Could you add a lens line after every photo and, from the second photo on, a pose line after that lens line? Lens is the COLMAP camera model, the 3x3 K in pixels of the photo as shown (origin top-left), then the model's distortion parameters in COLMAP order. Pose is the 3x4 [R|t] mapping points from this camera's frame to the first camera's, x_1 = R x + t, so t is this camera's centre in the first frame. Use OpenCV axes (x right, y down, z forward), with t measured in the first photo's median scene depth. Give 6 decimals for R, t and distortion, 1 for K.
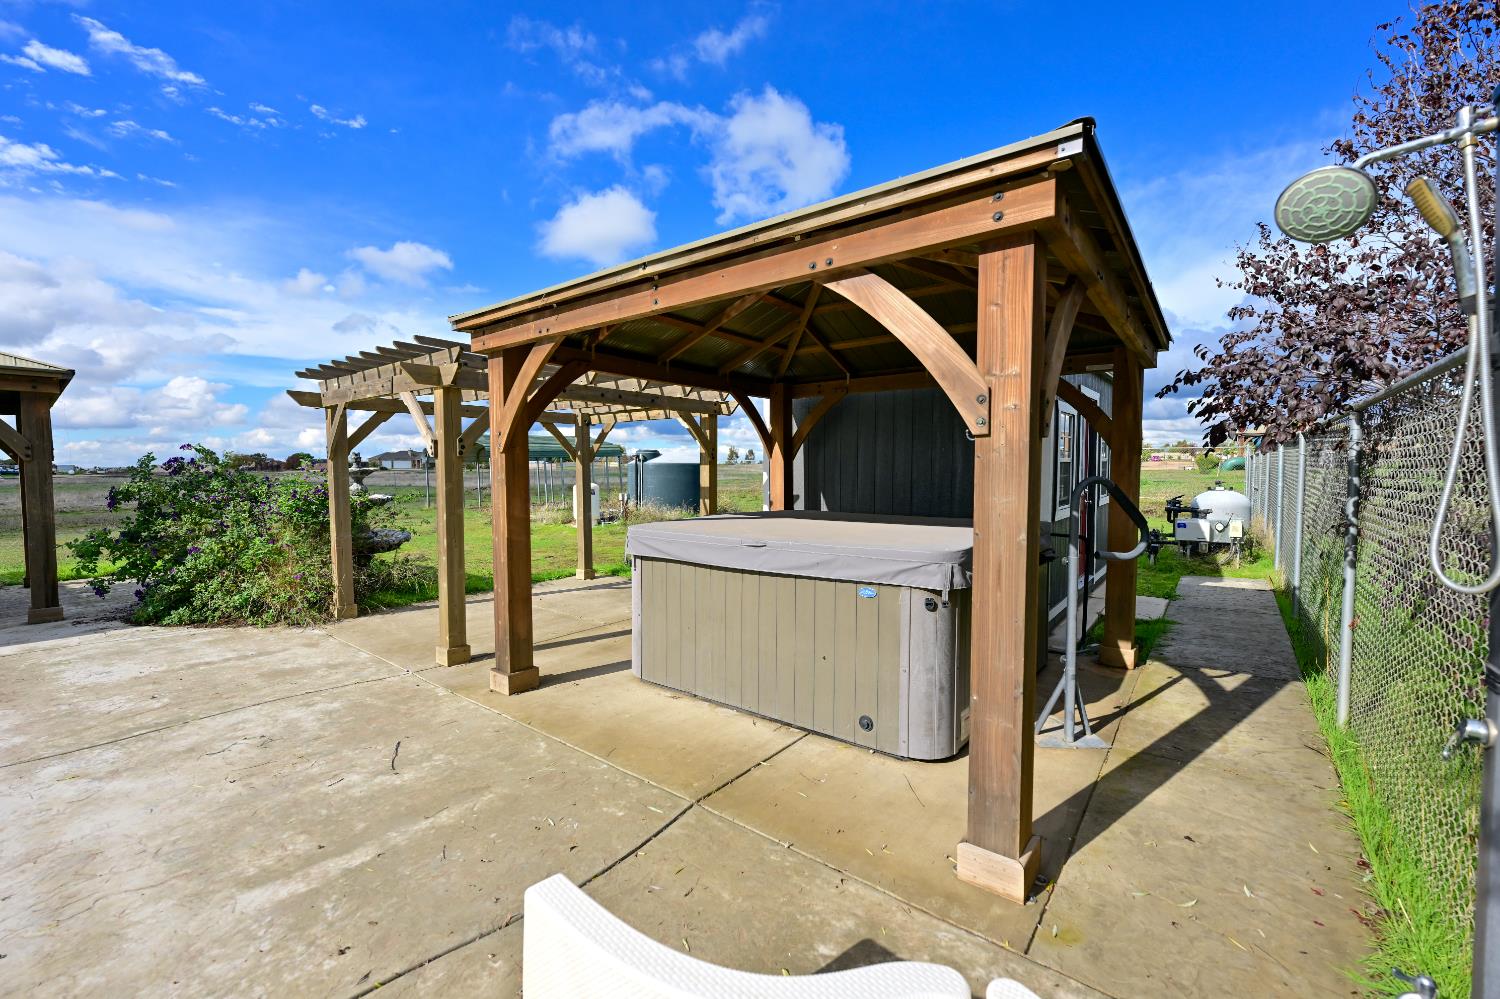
lens RADIAL K [[603.9, 0, 766.3], [0, 603.9, 498.1], [0, 0, 1]] dist [-0.001152, -0.000235]
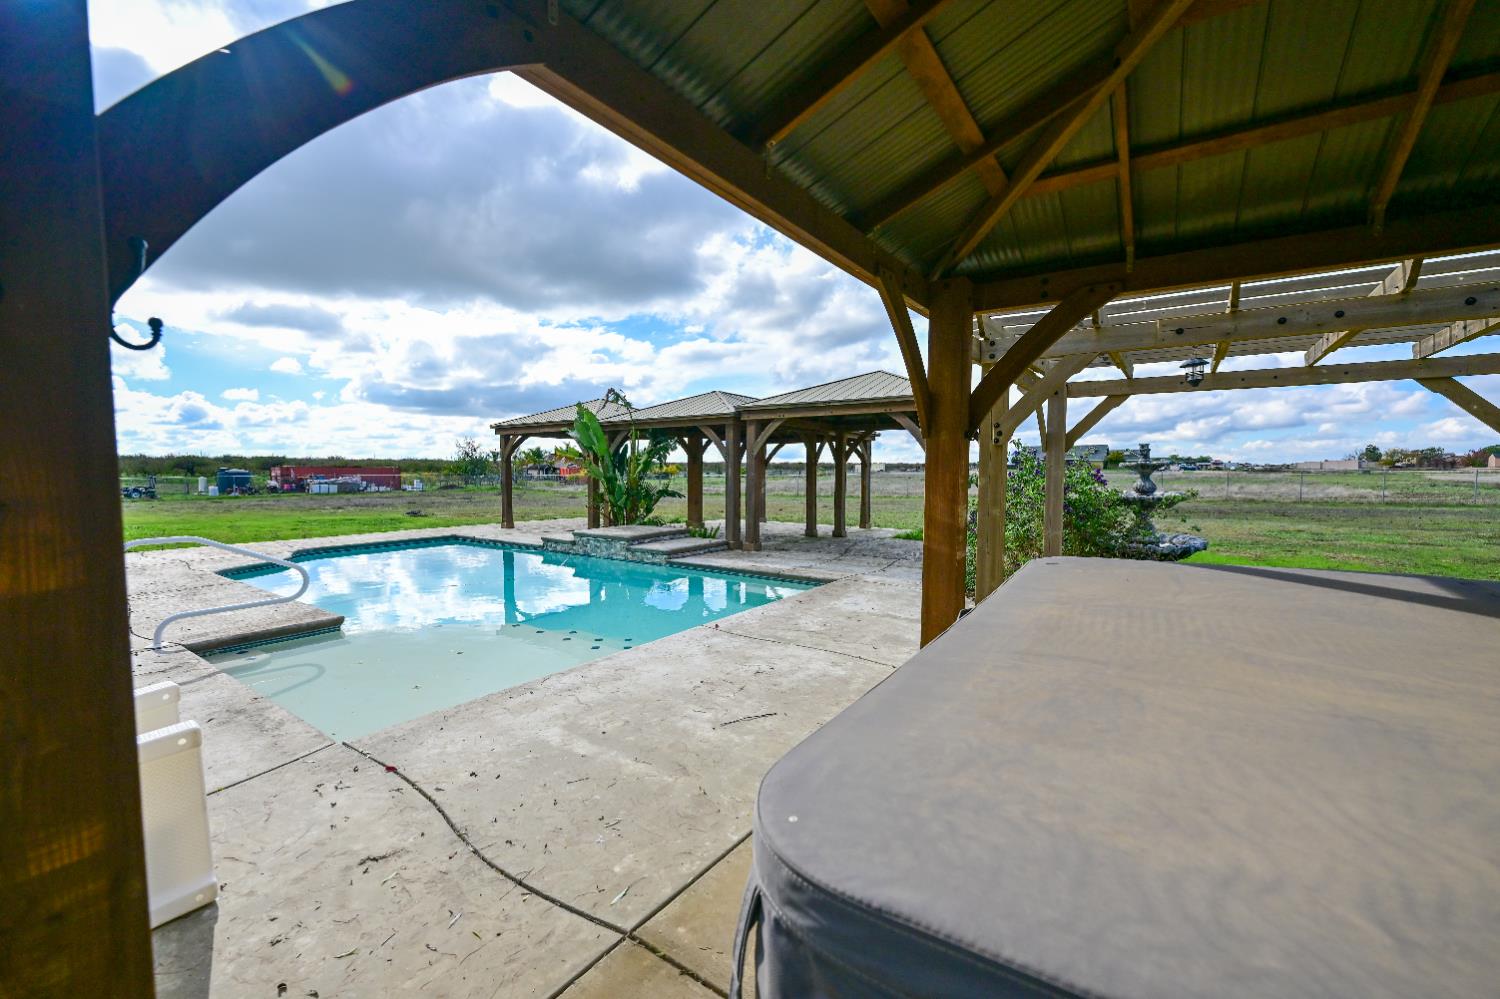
lens RADIAL K [[603.9, 0, 747.4], [0, 603.9, 504.5], [0, 0, 1]] dist [-0.001152, -0.000235]
pose [[0.044051, 0.066681, -0.996801, 0.502769], [-0.050211, 0.996657, 0.064453, -0.048802], [0.997767, 0.047211, 0.047251, 0.961157]]
